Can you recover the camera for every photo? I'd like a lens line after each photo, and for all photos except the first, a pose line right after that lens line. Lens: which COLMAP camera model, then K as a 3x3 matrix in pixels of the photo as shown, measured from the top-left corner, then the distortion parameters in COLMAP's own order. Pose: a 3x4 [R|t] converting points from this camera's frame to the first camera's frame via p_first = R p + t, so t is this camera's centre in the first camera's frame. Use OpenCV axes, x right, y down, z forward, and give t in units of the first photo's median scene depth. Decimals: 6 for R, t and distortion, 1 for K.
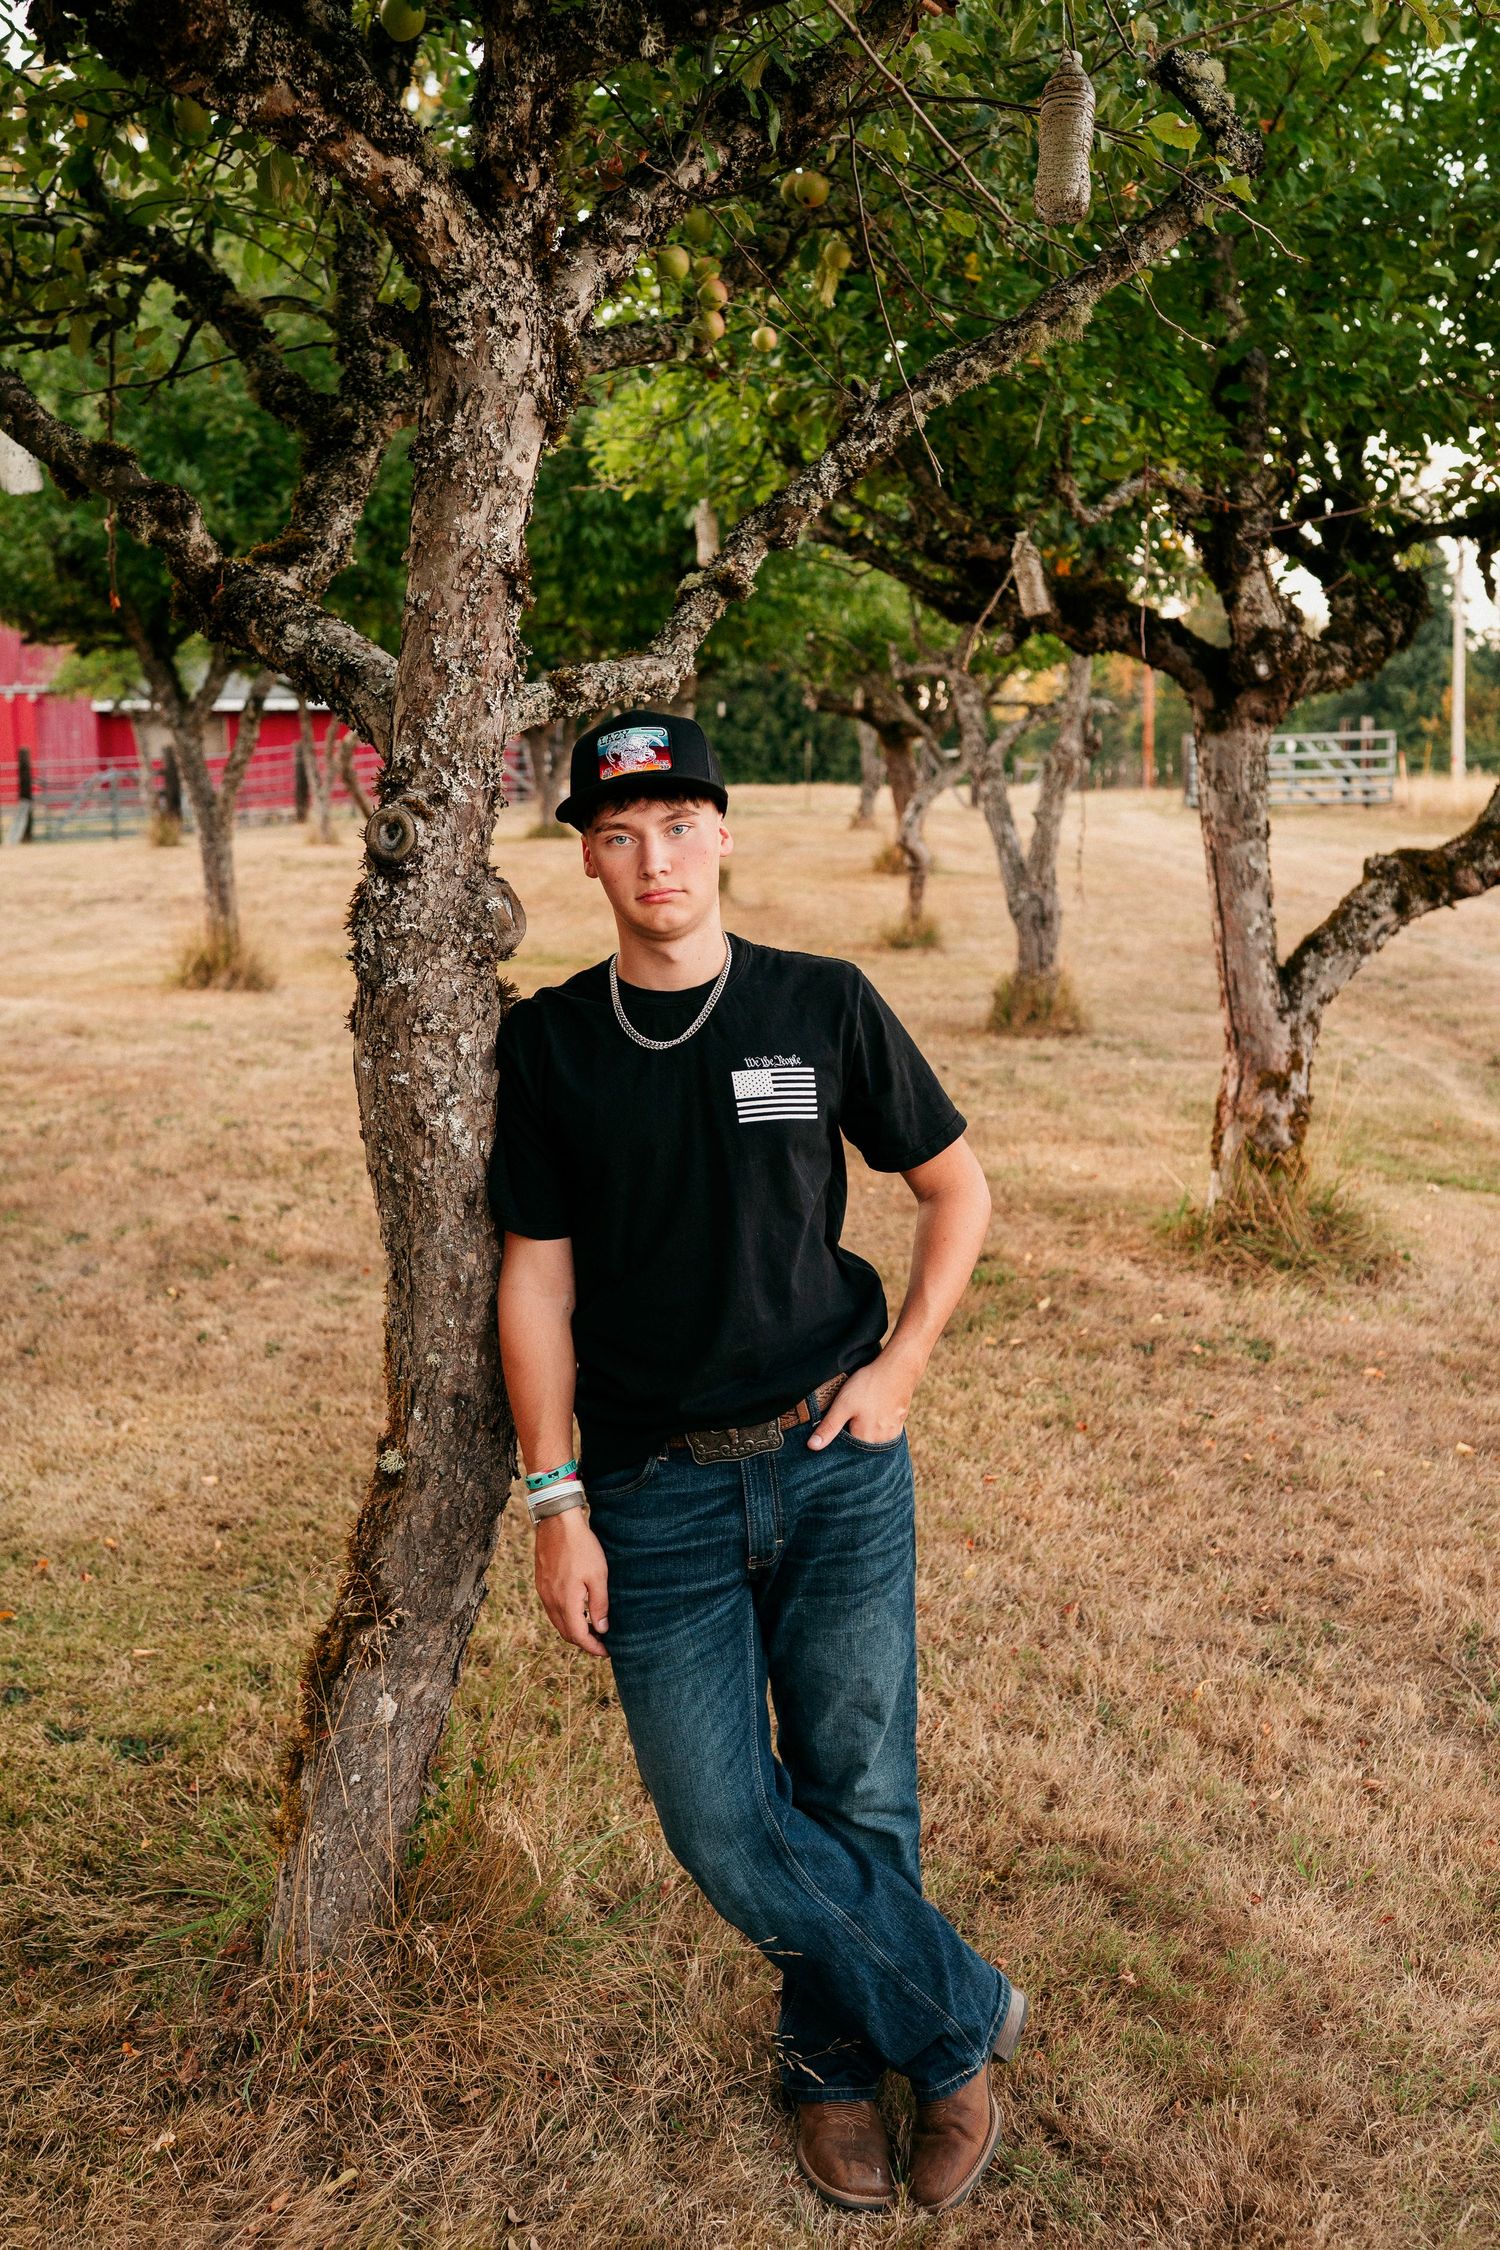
lens RADIAL K [[2591.8, 0, 805.4], [0, 2591.8, 926.5], [0, 0, 1]] dist [-0.005319, 0.000219]
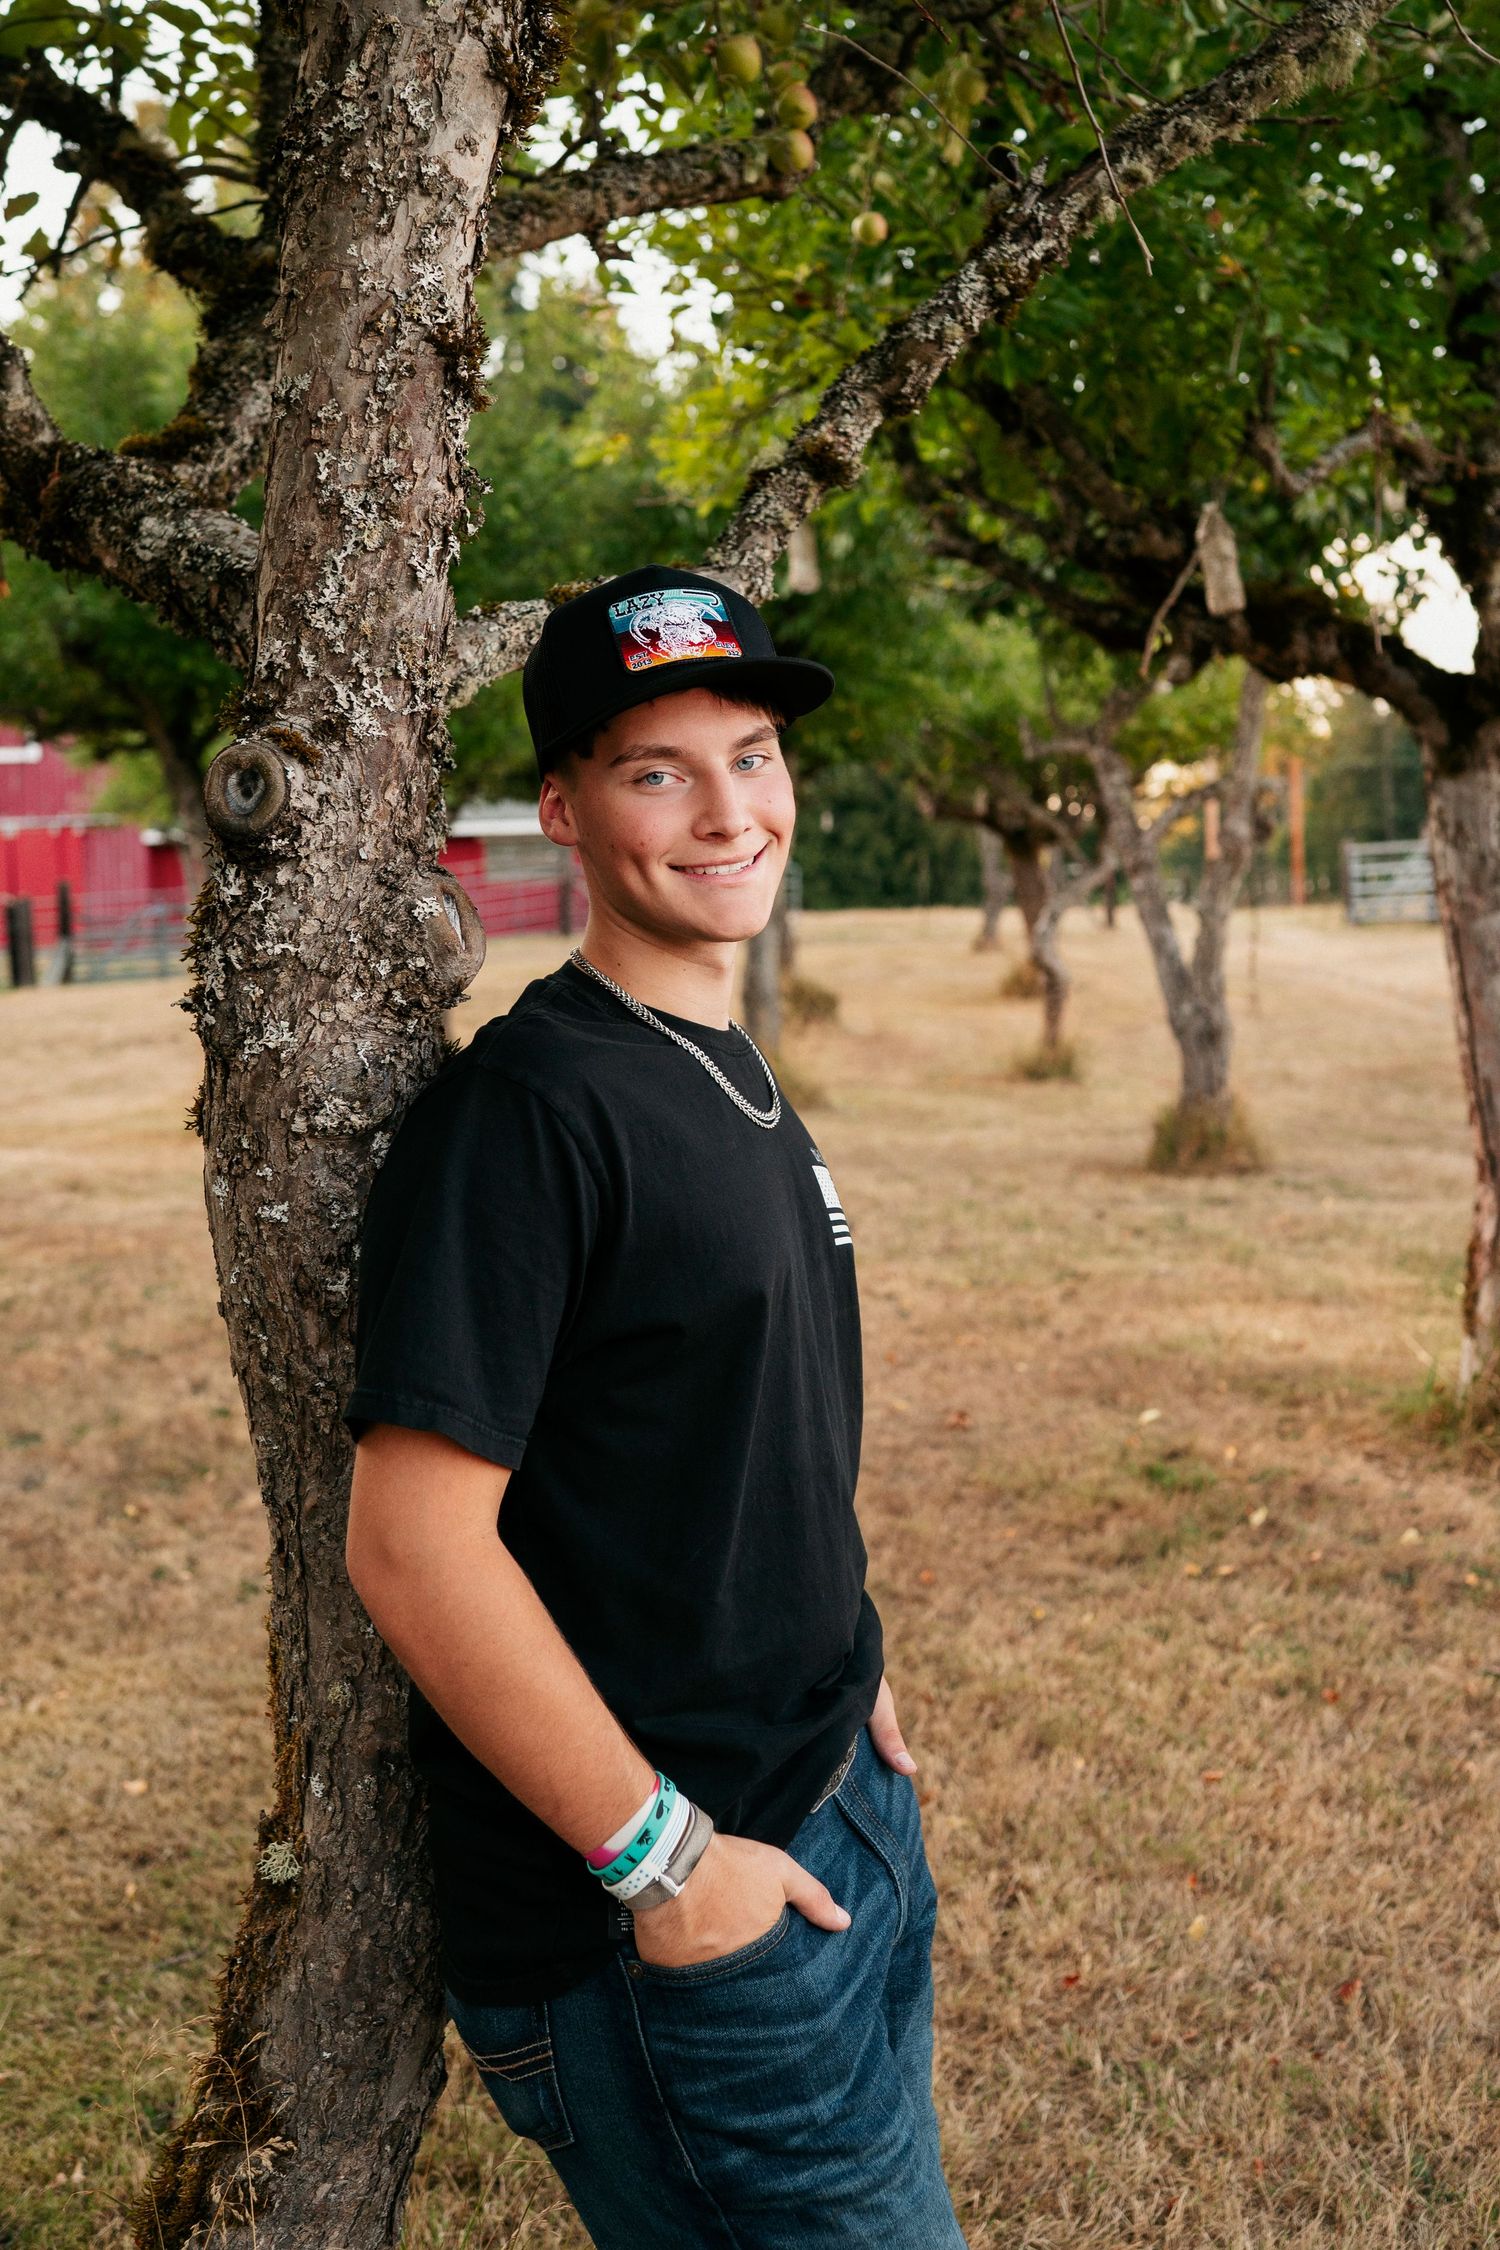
lens RADIAL K [[2591.8, 0, 805.4], [0, 2591.8, 926.5], [0, 0, 1]] dist [-0.005319, 0.000219]
pose [[0.998931, -0.019046, -0.042127, -0.006333], [0.016406, 0.997932, -0.062155, 0.019661], [0.043224, 0.061398, 0.997177, 0.252294]]
